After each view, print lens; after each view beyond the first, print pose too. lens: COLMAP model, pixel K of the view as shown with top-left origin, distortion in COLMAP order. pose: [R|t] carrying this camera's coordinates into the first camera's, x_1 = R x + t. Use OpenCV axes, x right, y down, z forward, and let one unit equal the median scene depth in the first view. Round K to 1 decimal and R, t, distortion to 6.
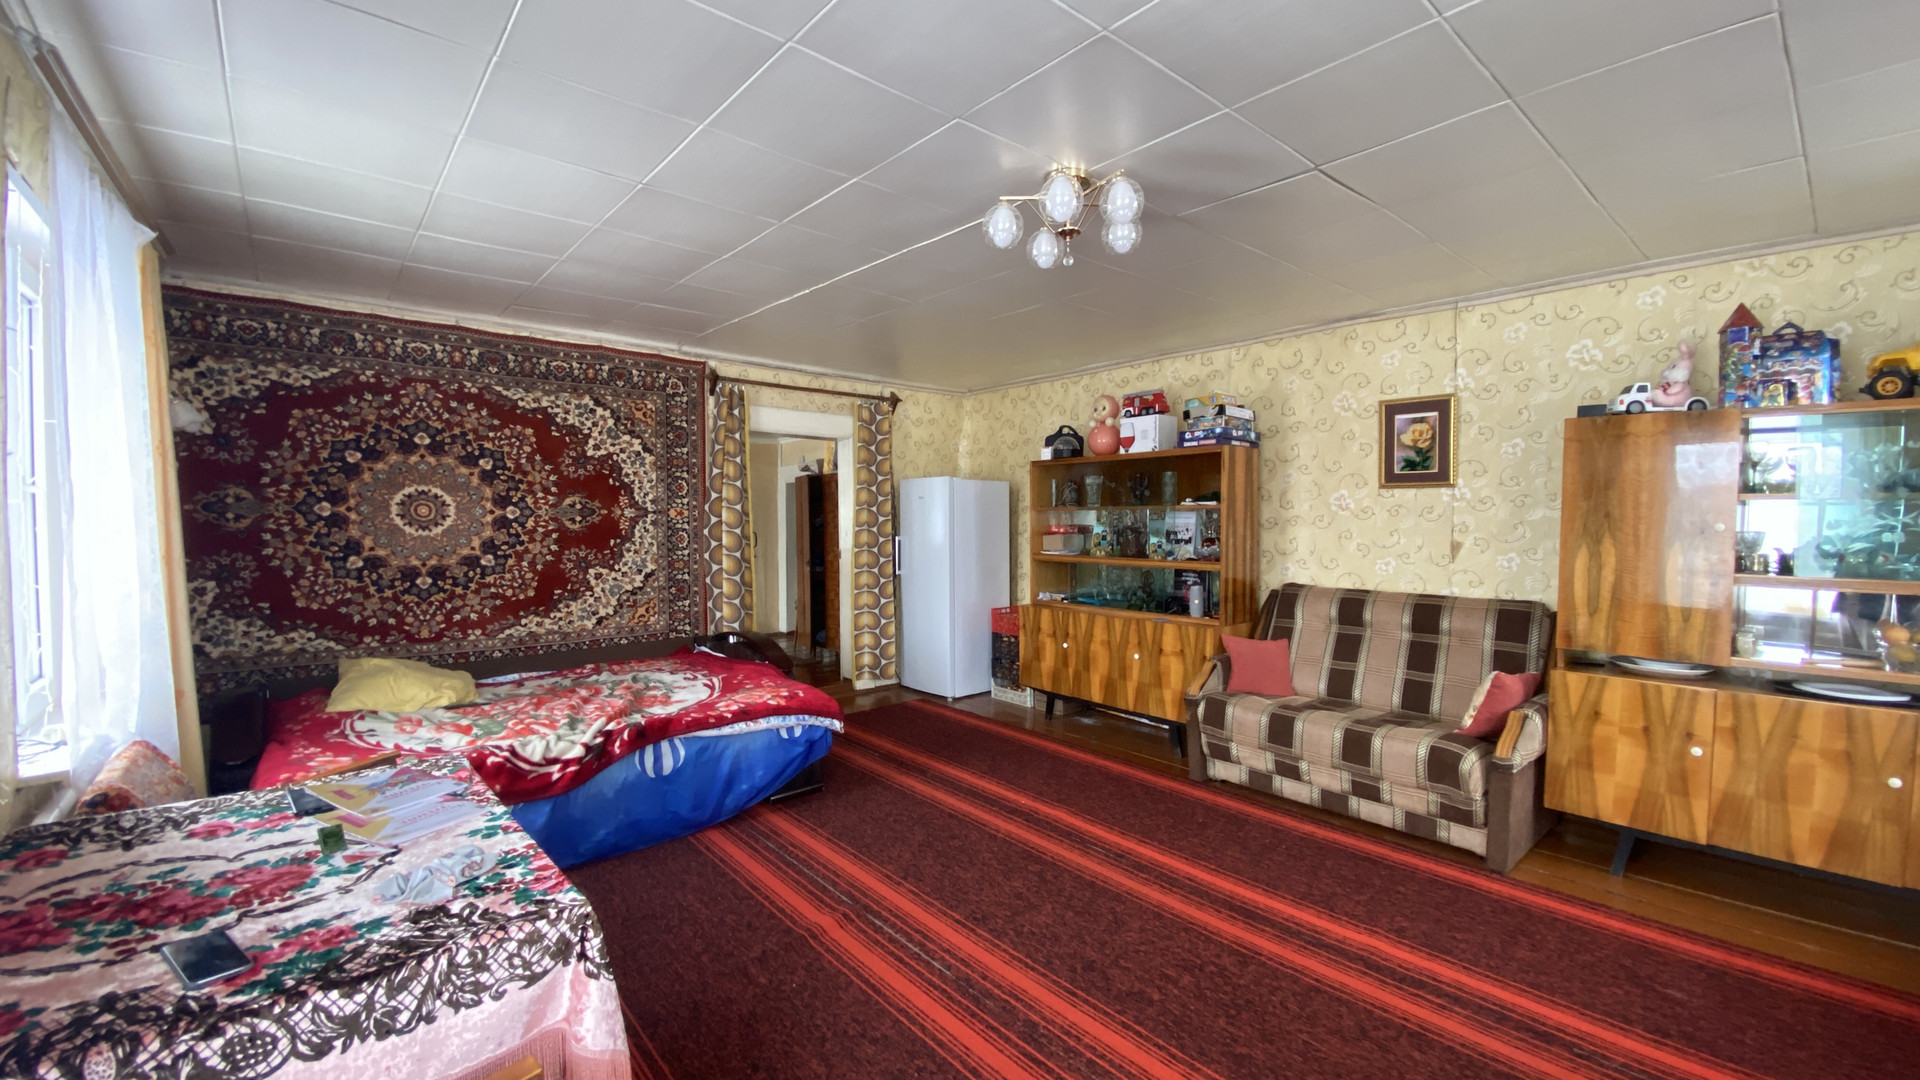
lens RADIAL K [[770.5, 0, 972.5], [0, 770.5, 540.8], [0, 0, 1]] dist [-0.021174, -0.000719]
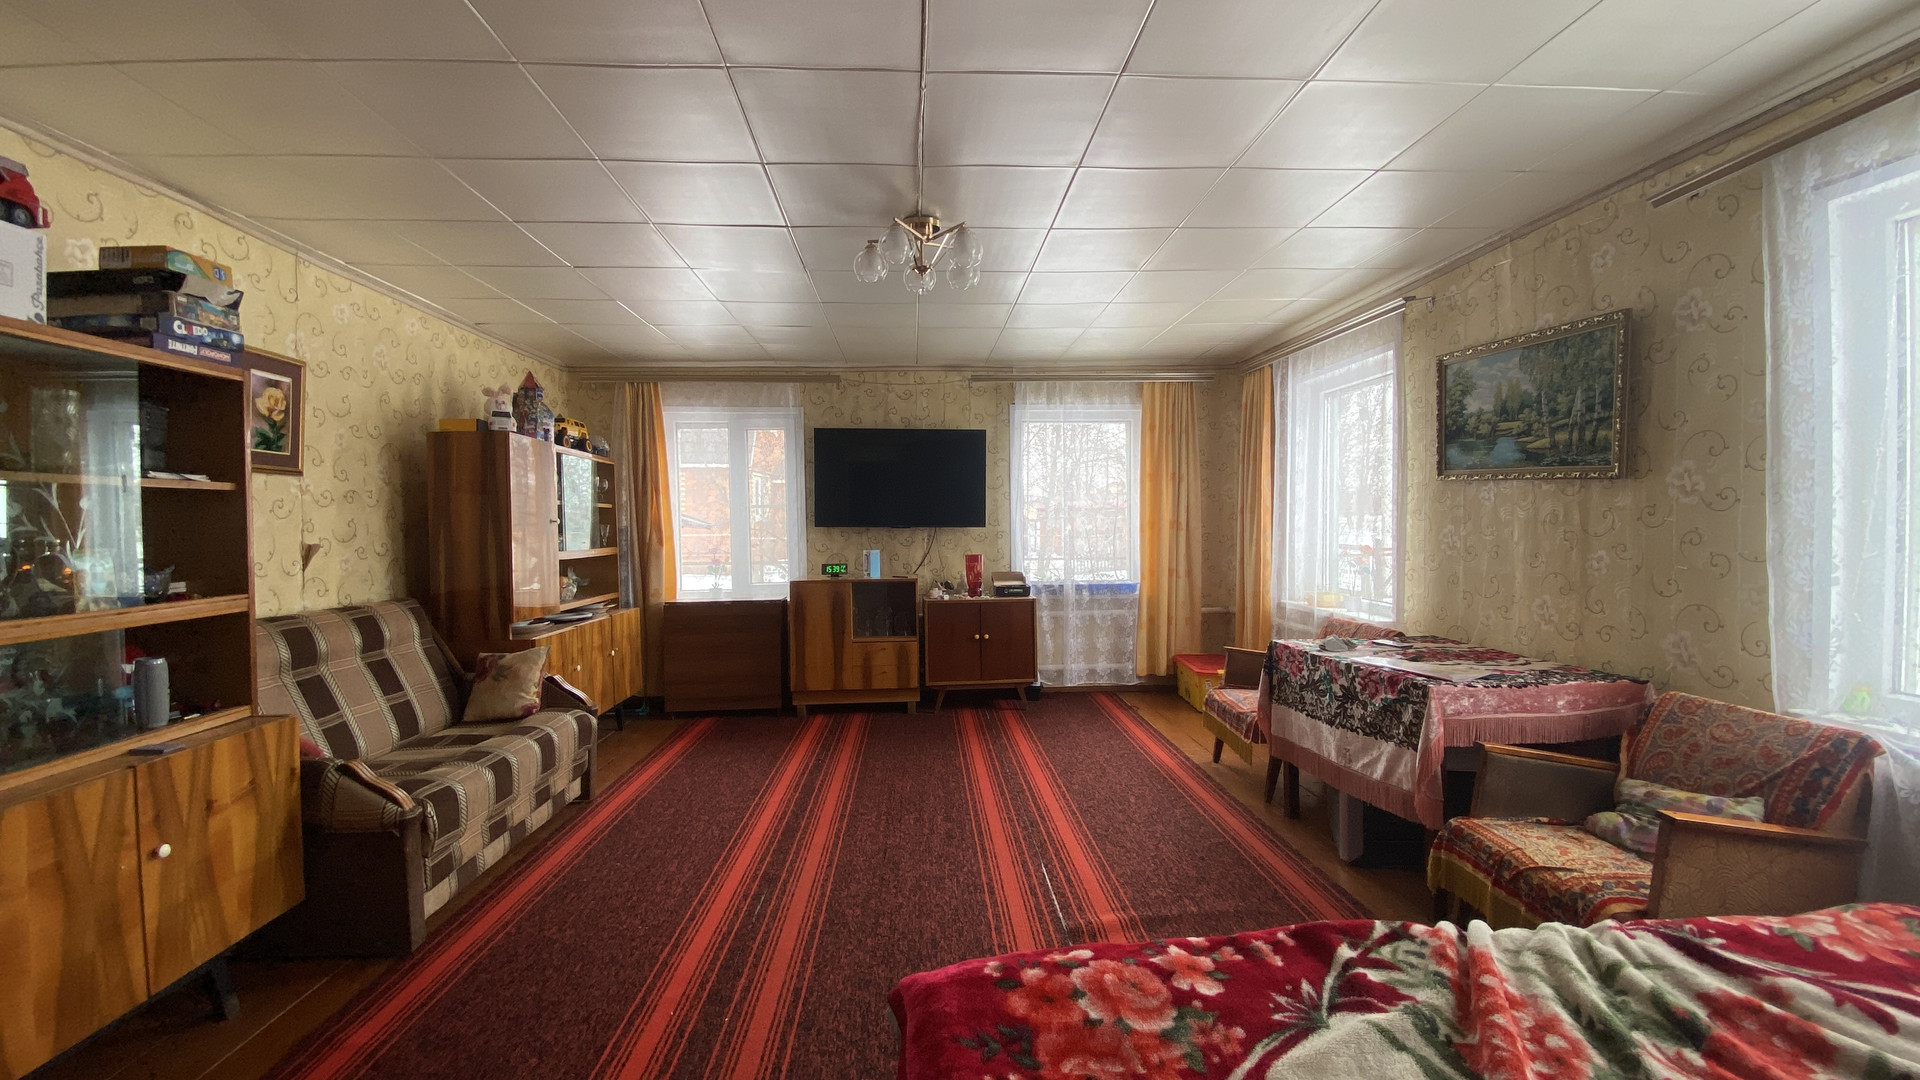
lens RADIAL K [[770.5, 0, 965.0], [0, 770.5, 543.9], [0, 0, 1]] dist [-0.021174, -0.000719]
pose [[-0.797337, -0.004828, 0.603515, -0.402121], [0.034720, 0.997945, 0.053853, -0.017703], [-0.602535, 0.063893, -0.795531, 1.193482]]
